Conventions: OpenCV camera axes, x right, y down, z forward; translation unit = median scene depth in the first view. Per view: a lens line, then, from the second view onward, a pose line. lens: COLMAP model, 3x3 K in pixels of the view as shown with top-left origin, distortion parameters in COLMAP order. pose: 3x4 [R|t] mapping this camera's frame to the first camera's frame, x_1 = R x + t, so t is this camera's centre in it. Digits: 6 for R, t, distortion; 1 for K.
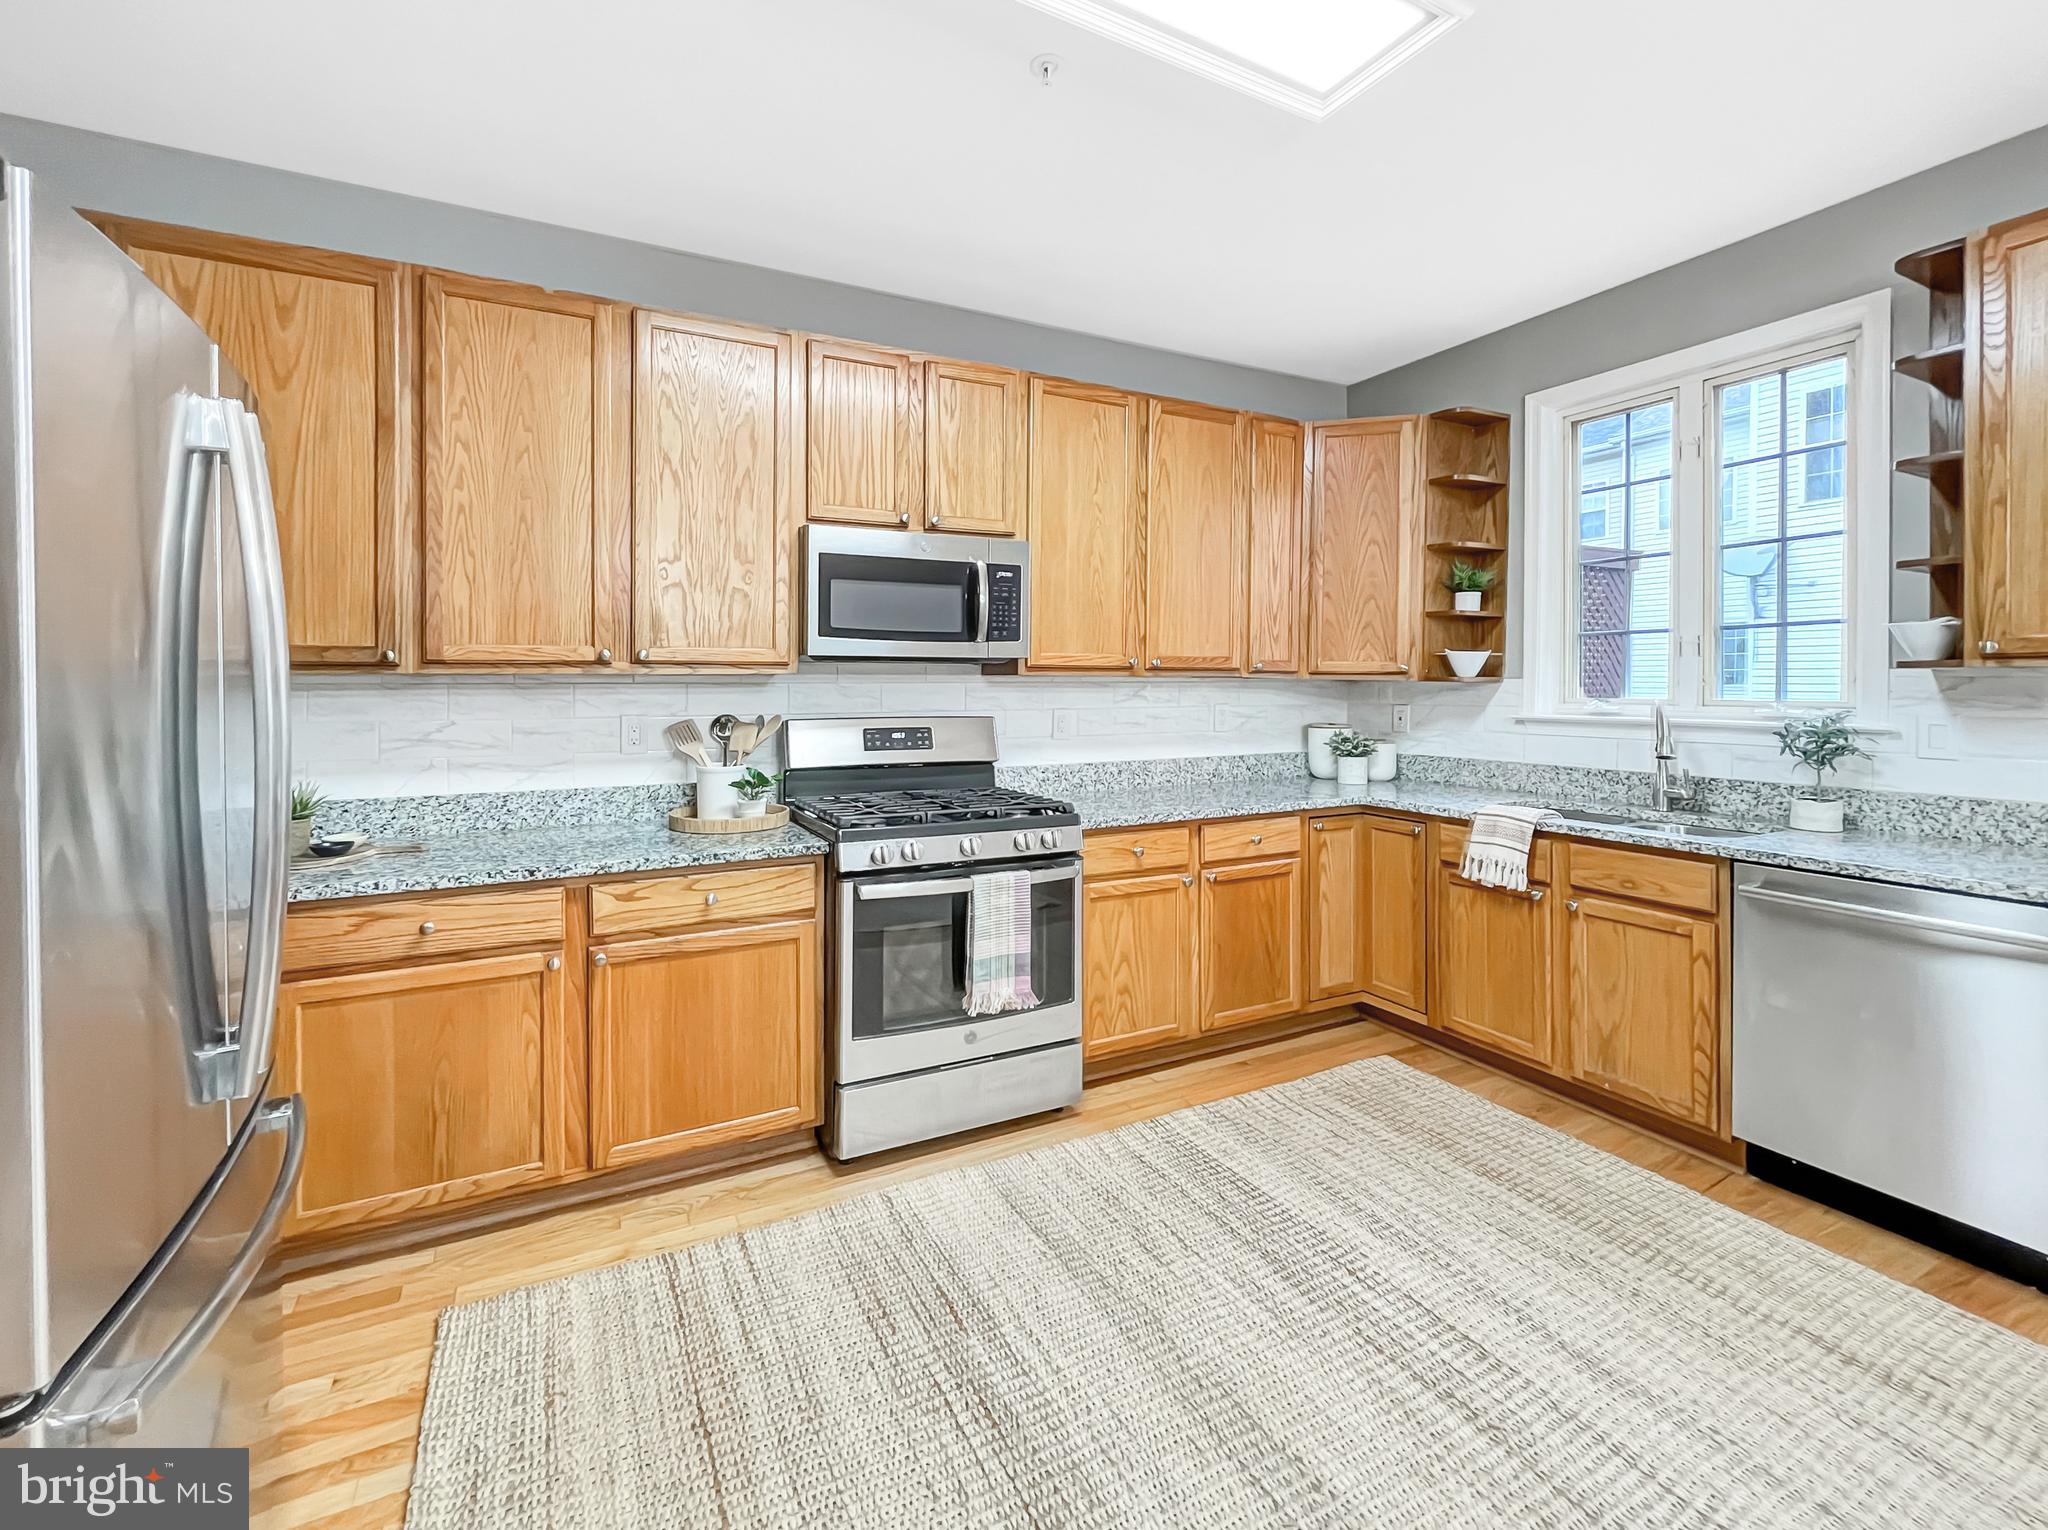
lens RADIAL K [[719.6, 0, 1024.7], [0, 719.6, 693.7], [0, 0, 1]] dist [-0.000019, 0.000021]
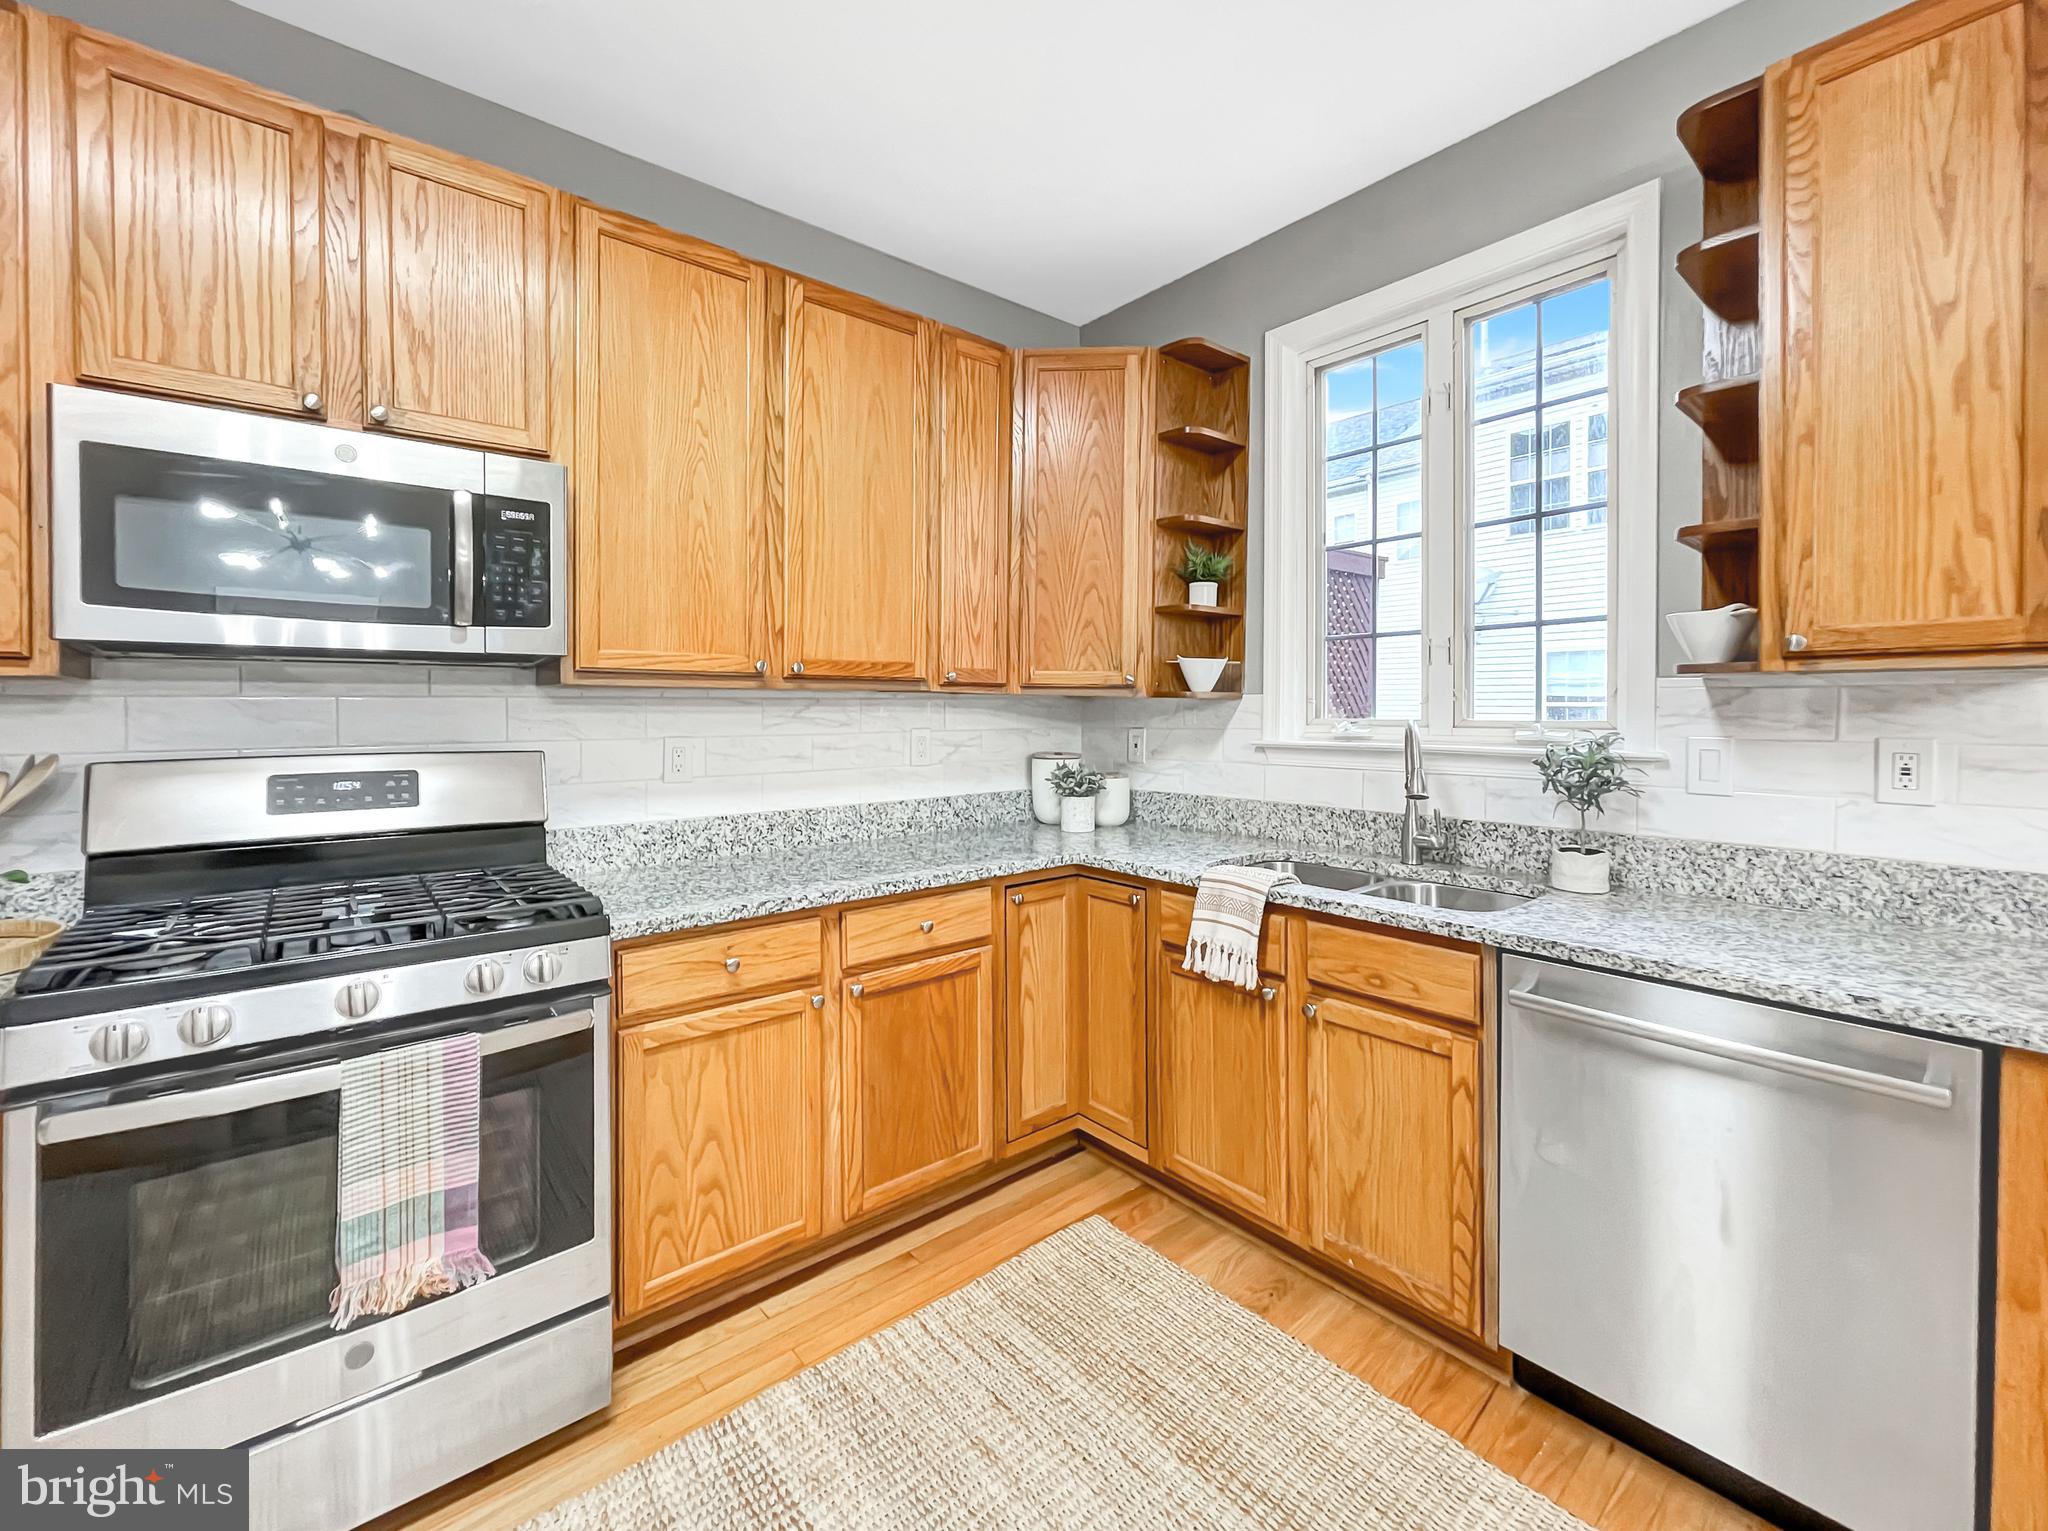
lens RADIAL K [[857.9, 0, 1022.7], [0, 857.9, 720.6], [0, 0, 1]] dist [0.000037, -0.000199]
pose [[0.952282, -0.004059, 0.305192, 0.170144], [0.002676, 0.999984, 0.004949, 0.003055], [-0.305208, -0.003896, 0.952278, 0.204799]]
